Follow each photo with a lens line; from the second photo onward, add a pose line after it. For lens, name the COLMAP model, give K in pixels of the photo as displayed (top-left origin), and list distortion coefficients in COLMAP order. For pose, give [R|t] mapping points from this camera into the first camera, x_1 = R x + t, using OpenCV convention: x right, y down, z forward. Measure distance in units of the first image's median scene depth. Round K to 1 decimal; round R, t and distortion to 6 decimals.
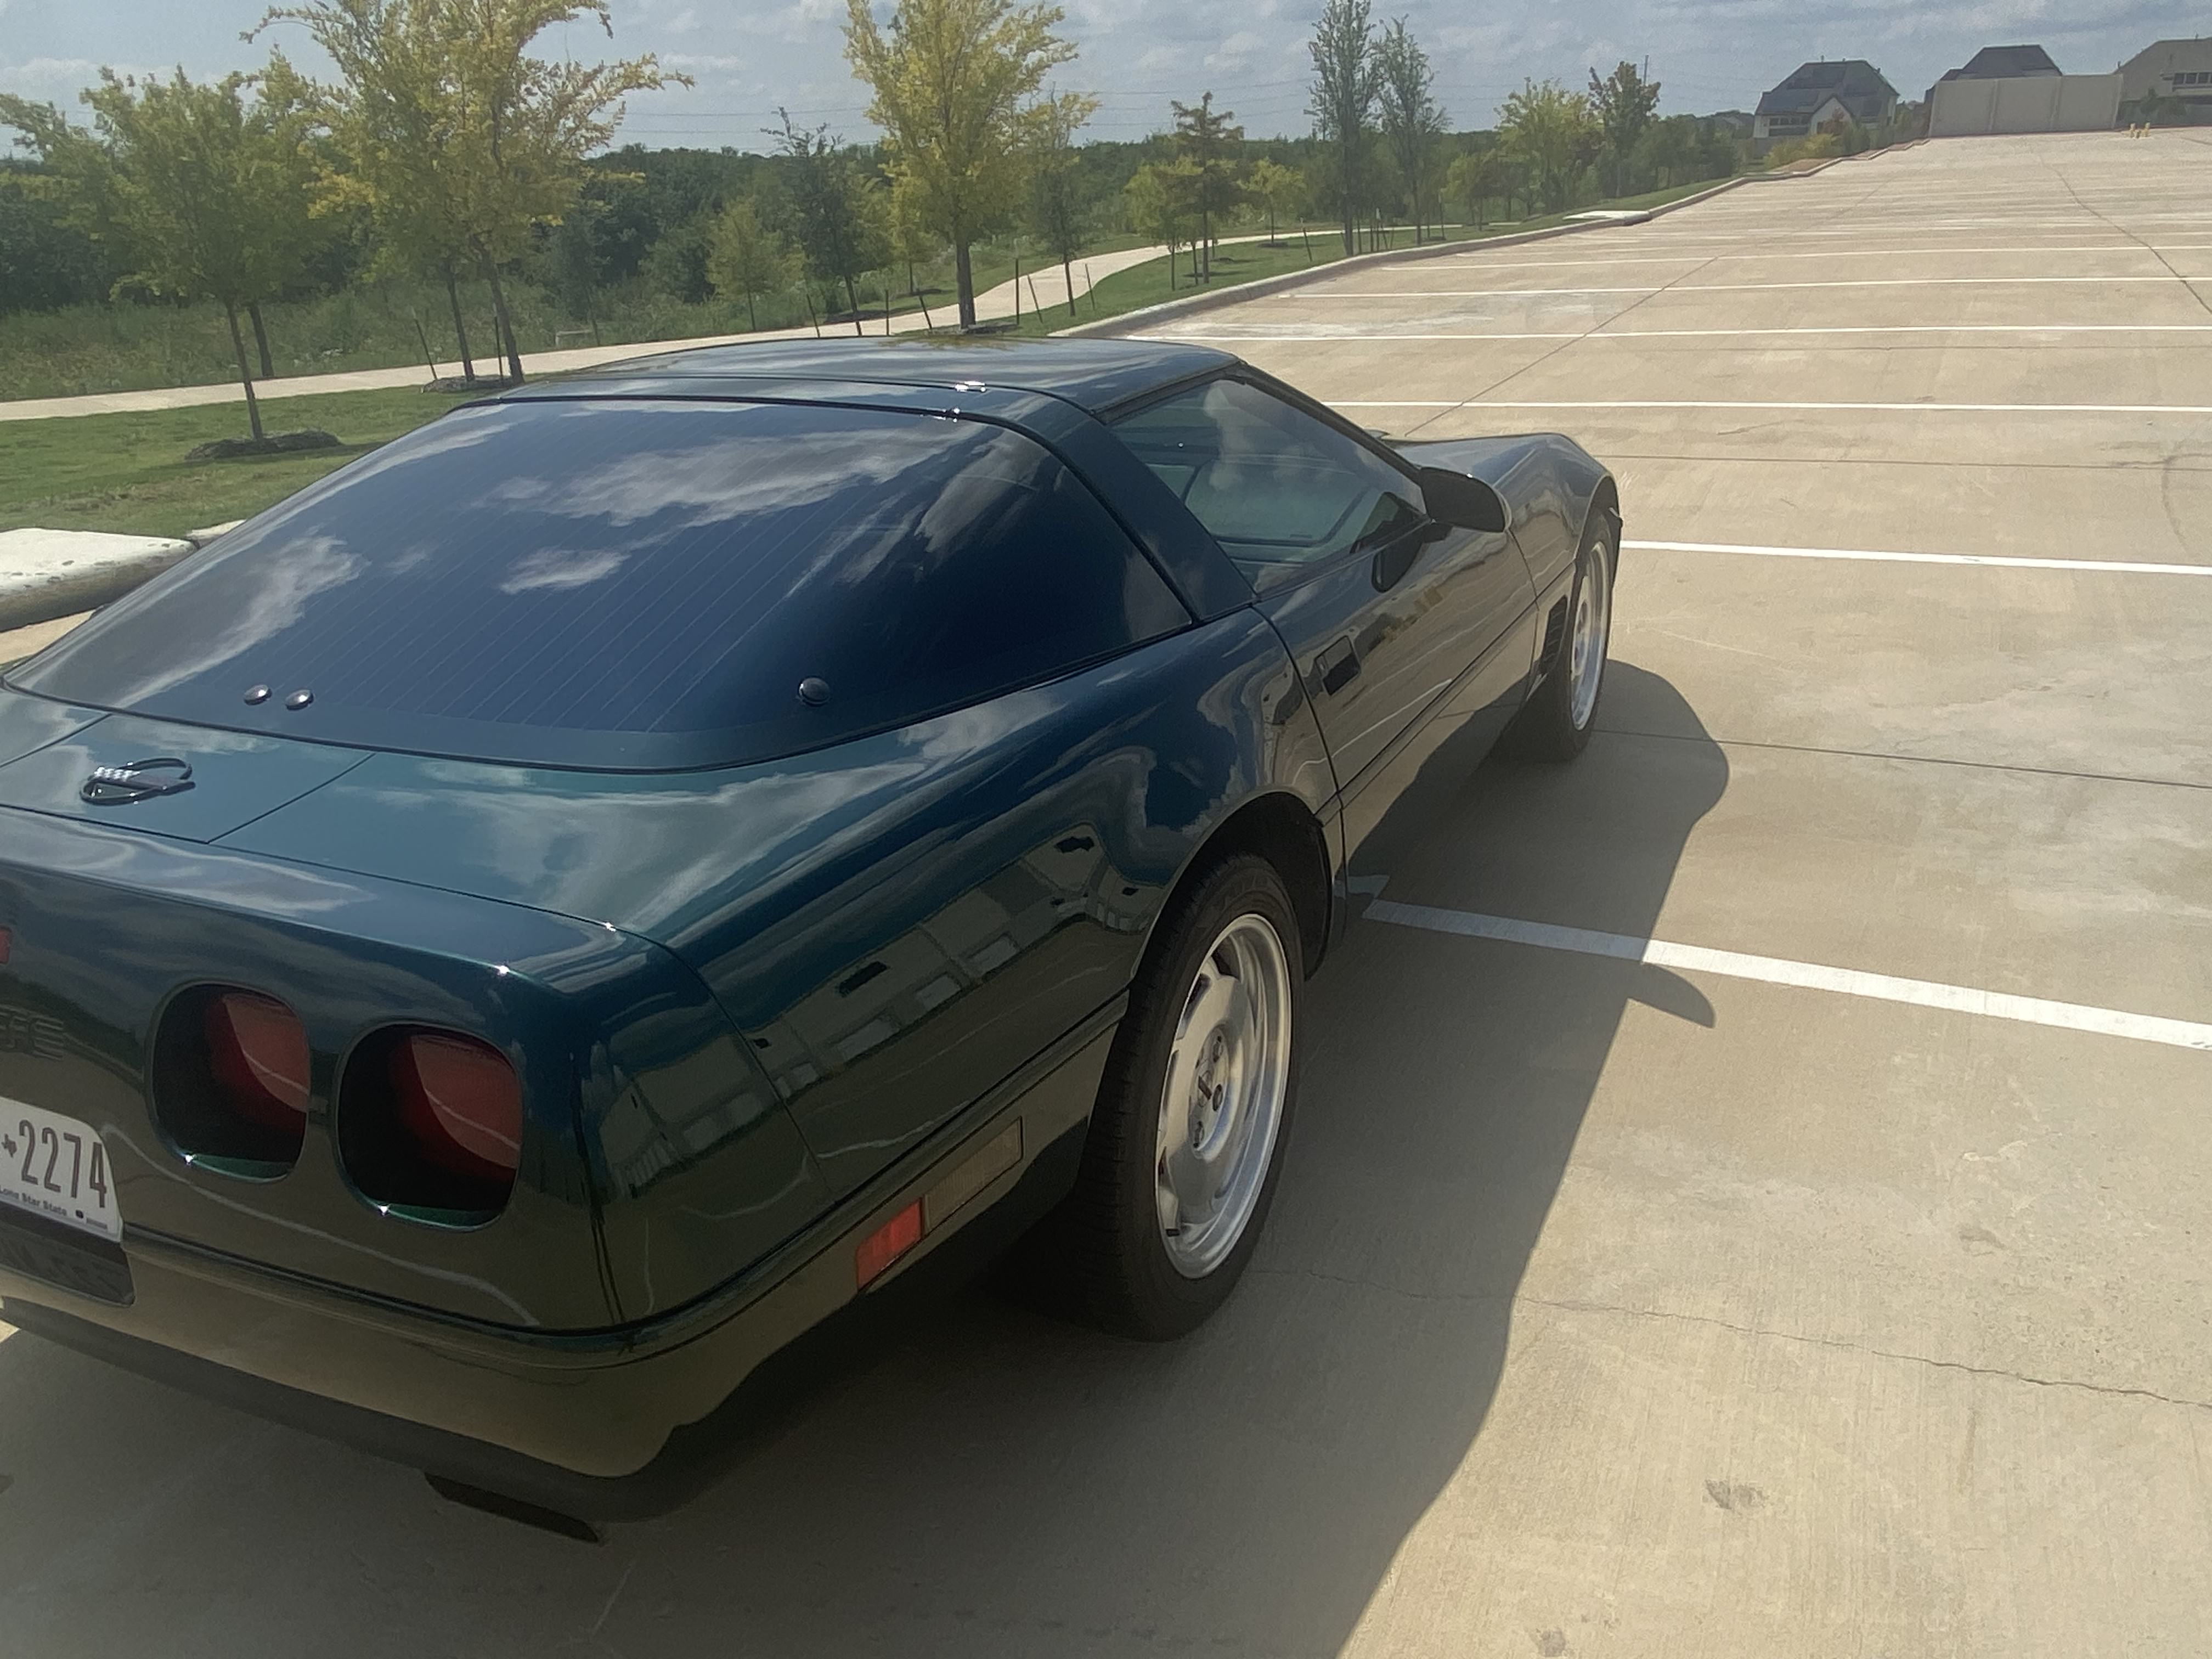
lens RADIAL K [[1678.6, 0, 1073.1], [0, 1678.6, 834.9], [0, 0, 1]] dist [0.078806, -0.100365]
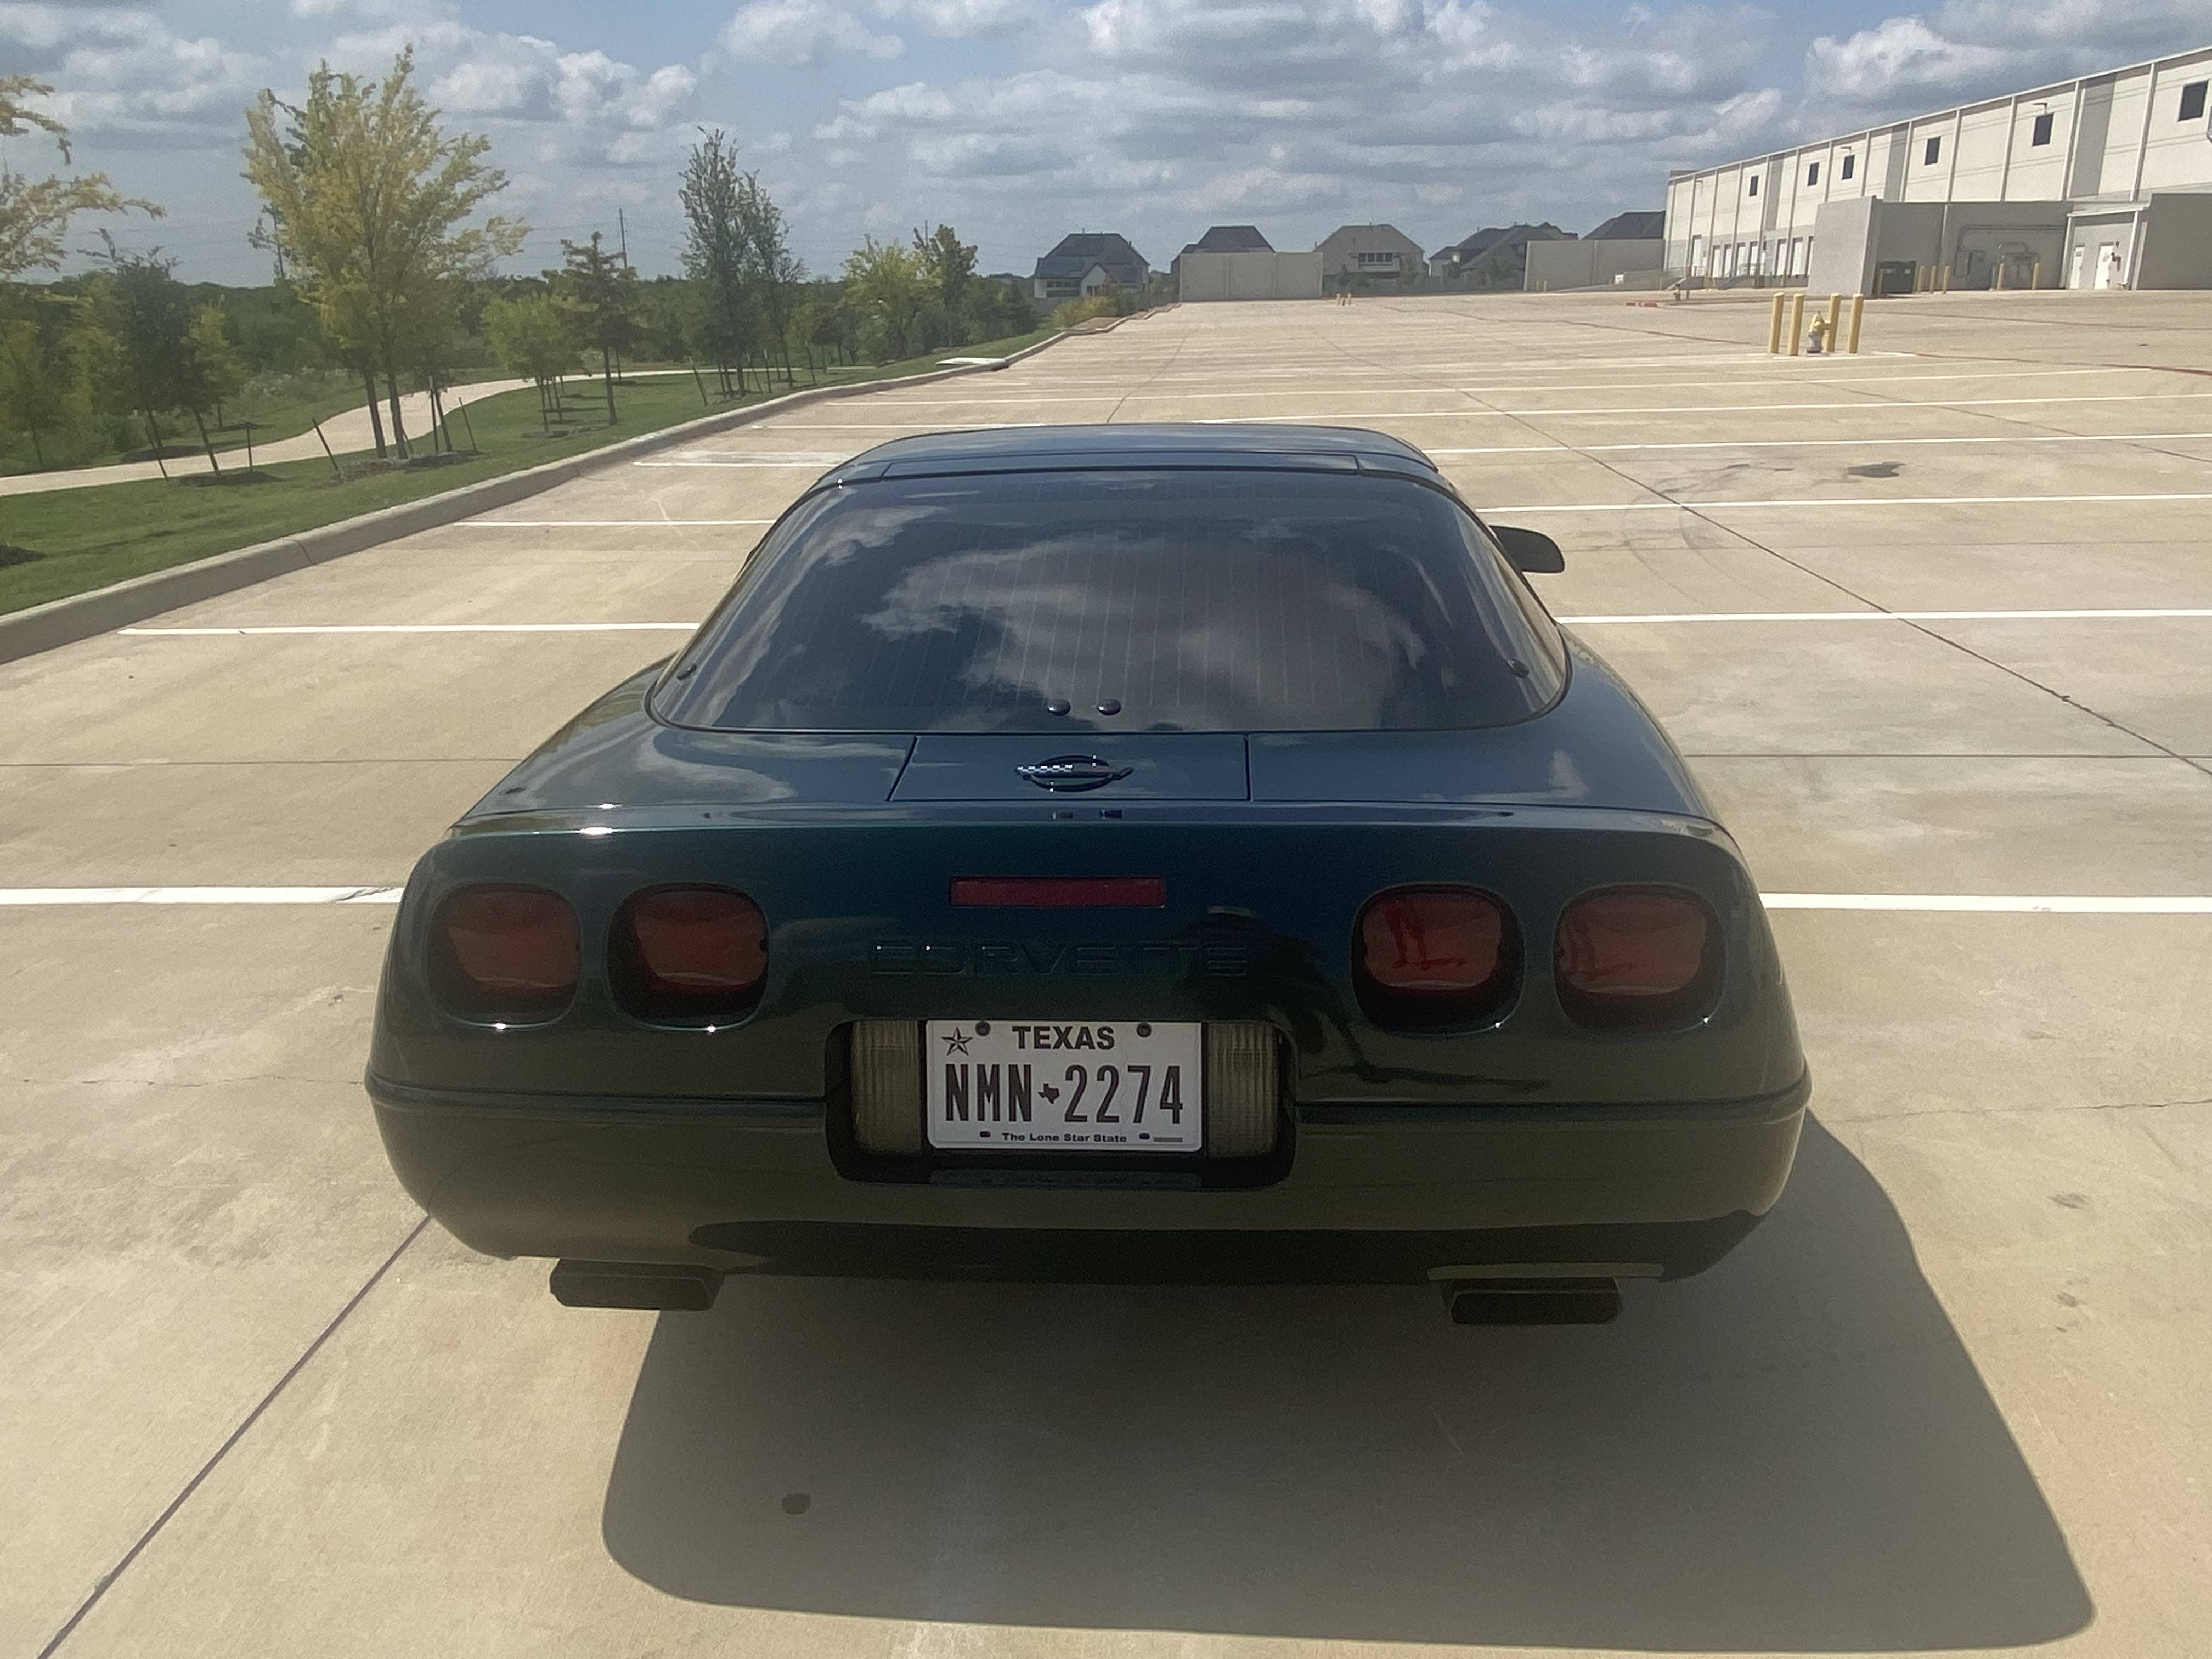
lens RADIAL K [[1678.6, 0, 1073.1], [0, 1678.6, 834.9], [0, 0, 1]] dist [0.078806, -0.100365]
pose [[0.925575, -0.089537, 0.367823, -0.053589], [0.117403, 0.991613, -0.054045, 0.004003], [-0.359899, 0.093206, 0.928324, -0.002813]]
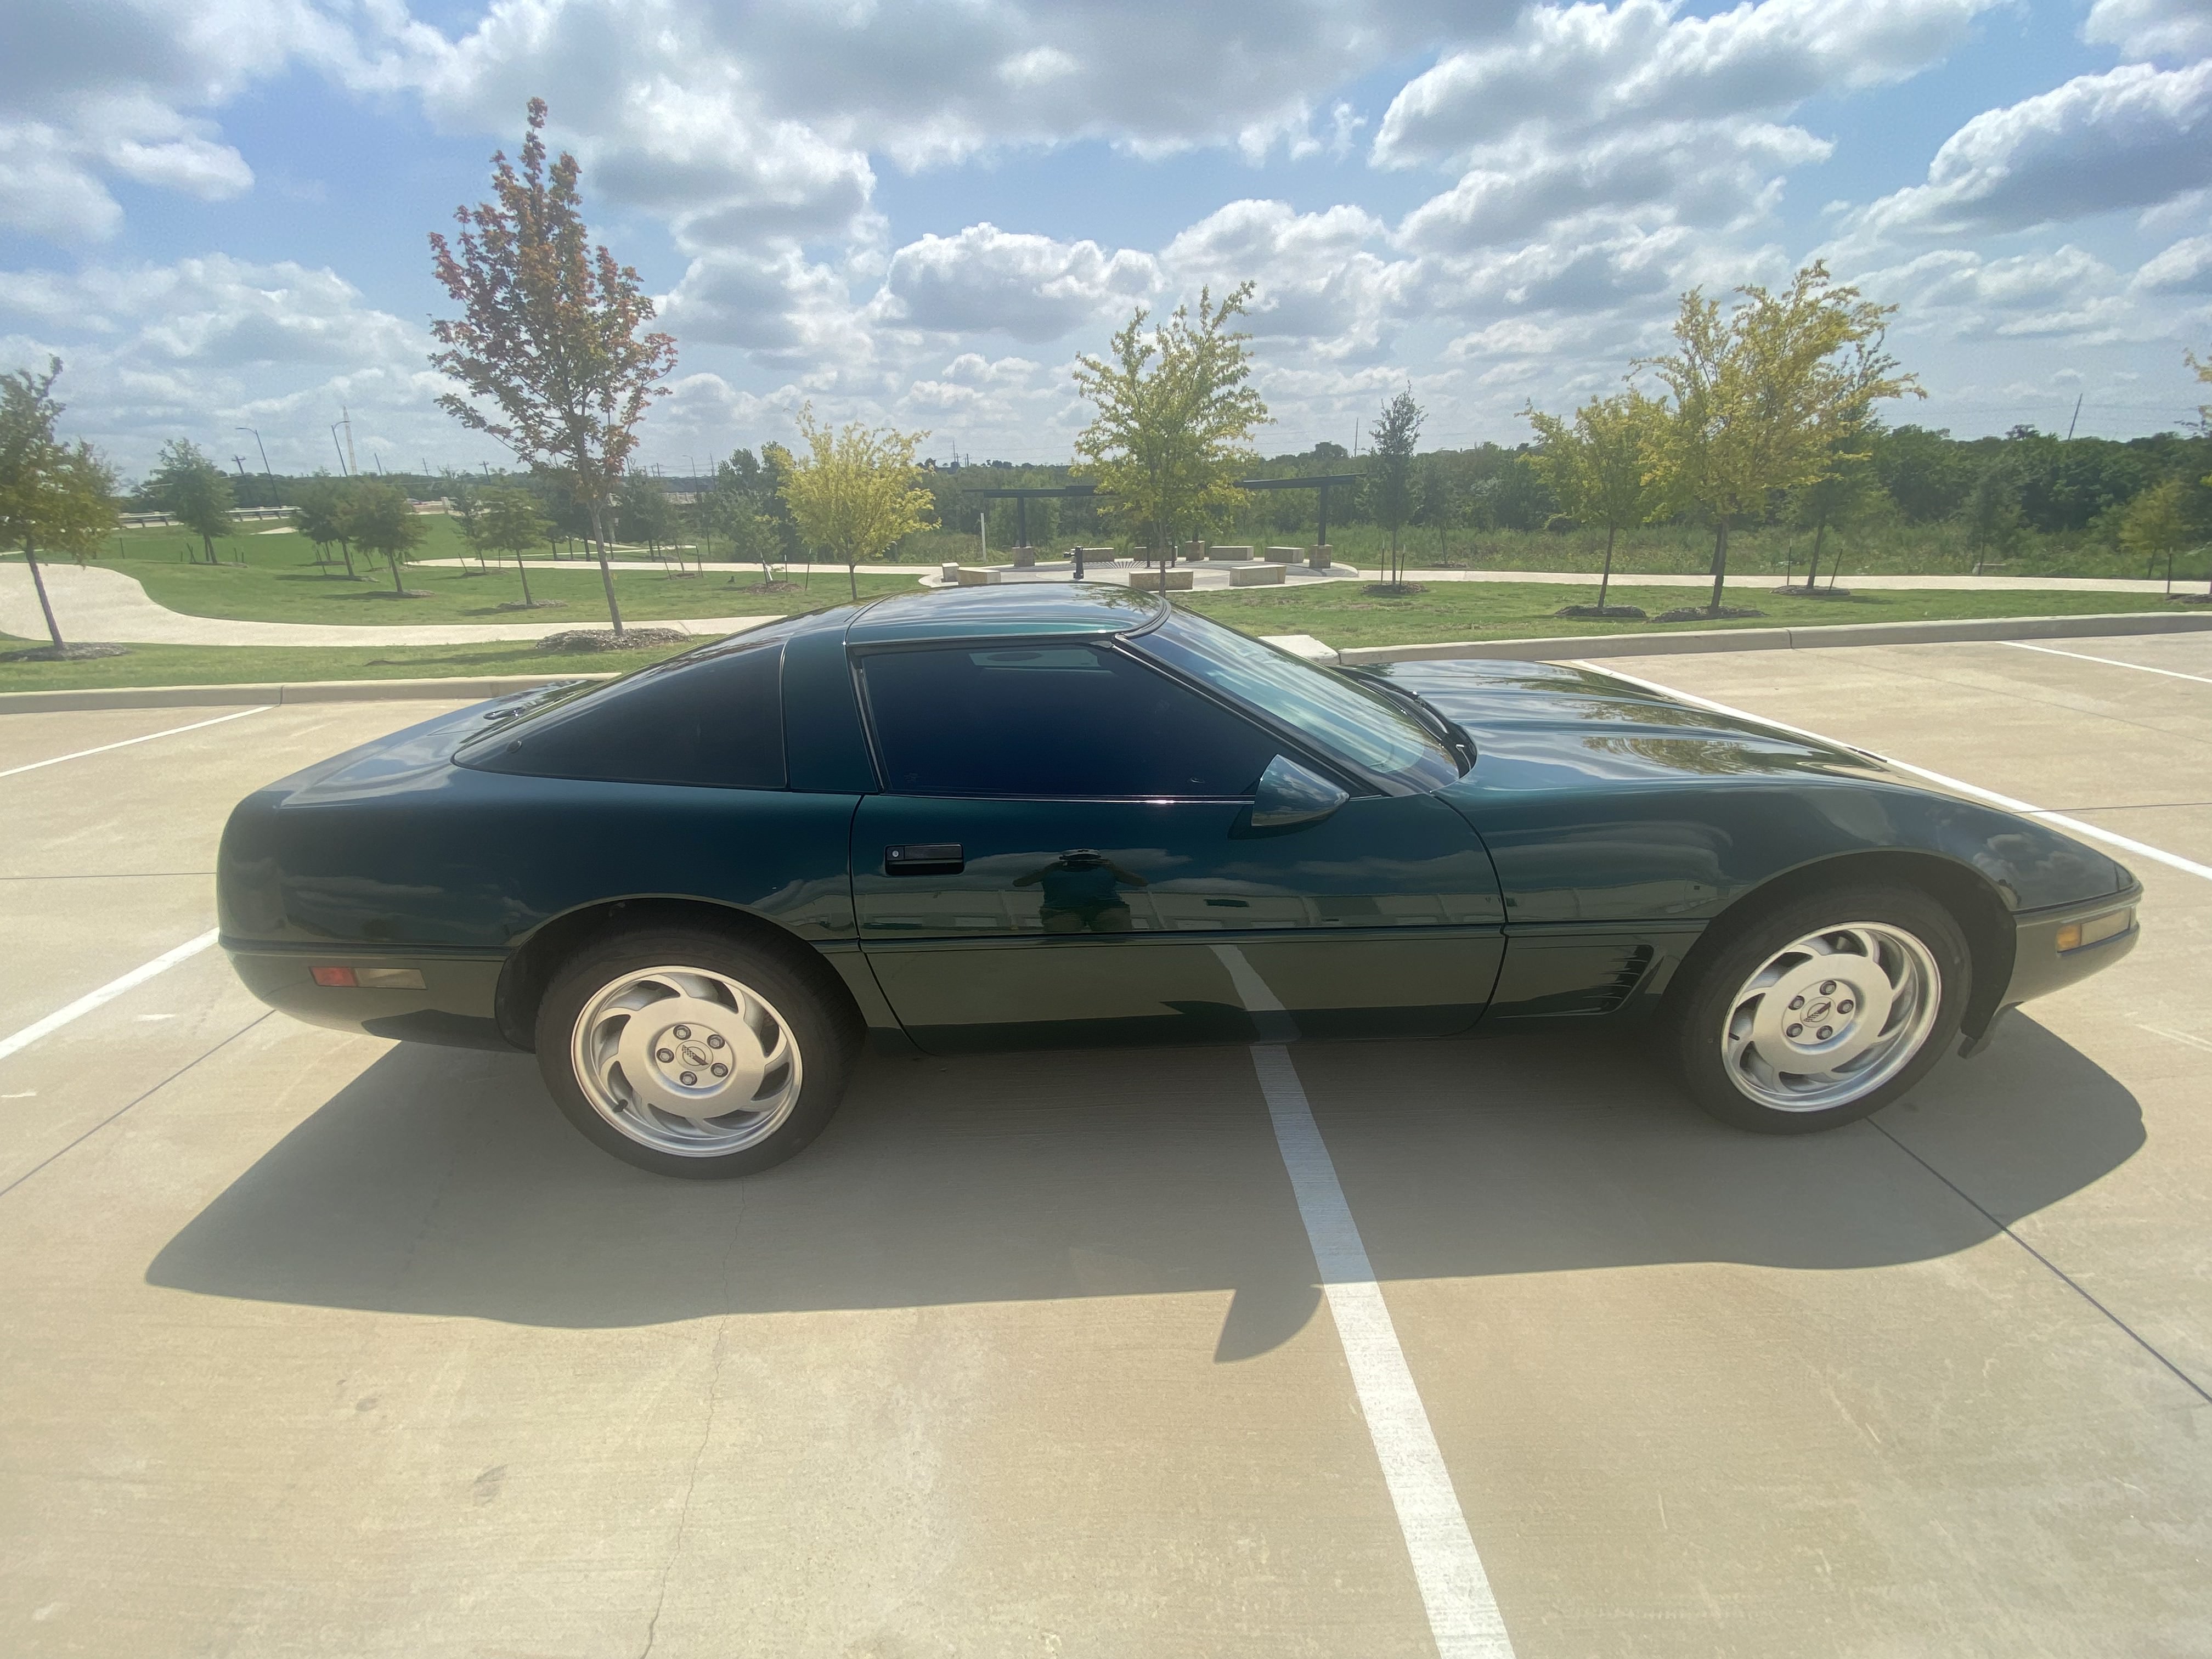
lens RADIAL K [[902.6, 0, 1094.2], [0, 902.6, 846.2], [0, 0, 1]] dist [0.002625, -0.013085]
pose [[0.470665, 0.345684, -0.811774, 0.064664], [-0.307997, 0.926547, 0.215983, -0.025726], [0.826809, 0.148368, 0.542563, 0.057538]]
